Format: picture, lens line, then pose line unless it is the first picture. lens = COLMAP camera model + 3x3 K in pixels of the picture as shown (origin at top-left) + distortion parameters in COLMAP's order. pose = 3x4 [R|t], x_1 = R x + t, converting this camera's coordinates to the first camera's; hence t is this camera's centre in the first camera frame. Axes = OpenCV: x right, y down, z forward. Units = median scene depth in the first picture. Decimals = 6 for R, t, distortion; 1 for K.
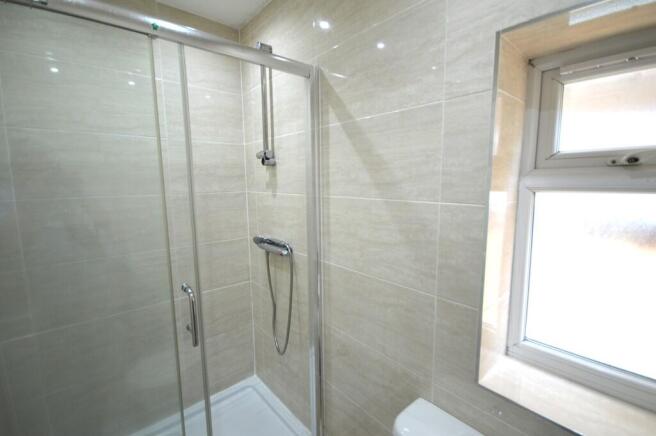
lens RADIAL K [[291.6, 0, 326.9], [0, 291.6, 215.9], [0, 0, 1]] dist [-0.013415, -0.001505]
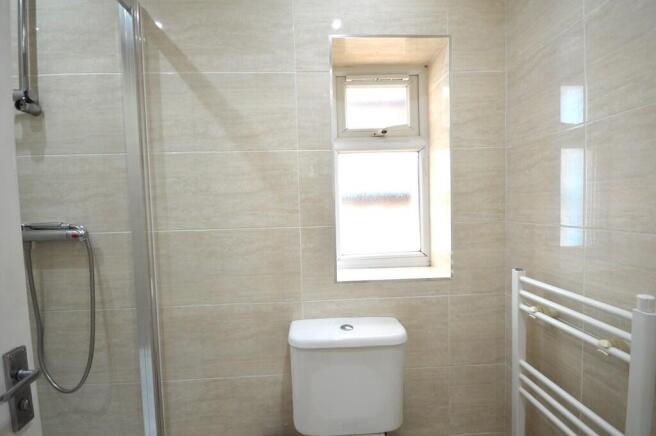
lens RADIAL K [[291.6, 0, 327.8], [0, 291.6, 217.5], [0, 0, 1]] dist [-0.013415, -0.001505]
pose [[0.608681, -0.044689, 0.792155, -0.446577], [0.119958, 0.992119, -0.036204, 0.247686], [-0.784294, 0.117062, 0.609245, 0.121479]]
